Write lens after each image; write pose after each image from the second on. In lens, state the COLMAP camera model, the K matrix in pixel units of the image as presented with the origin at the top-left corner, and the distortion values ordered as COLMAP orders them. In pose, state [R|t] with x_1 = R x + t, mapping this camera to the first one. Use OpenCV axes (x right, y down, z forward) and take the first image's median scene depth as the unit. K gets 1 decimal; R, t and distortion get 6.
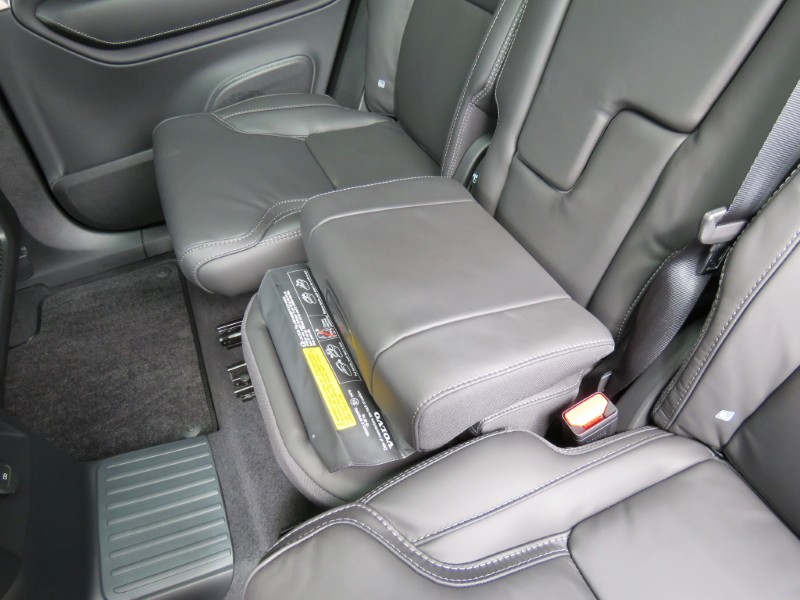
lens RADIAL K [[501.1, 0, 400.0], [0, 501.1, 300.0], [0, 0, 1]] dist [-0.000978, 0.001857]
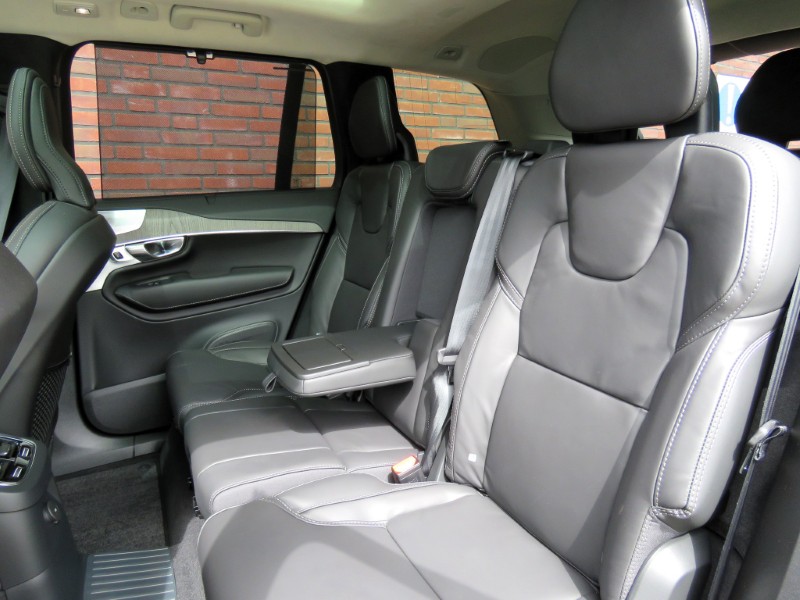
lens RADIAL K [[501.1, 0, 400.0], [0, 501.1, 300.0], [0, 0, 1]] dist [-0.000978, 0.001857]
pose [[0.997819, 0.006647, 0.065676, 0.120278], [0.030155, 0.839137, -0.543083, 0.363460], [-0.058722, 0.543879, 0.837106, -0.430810]]
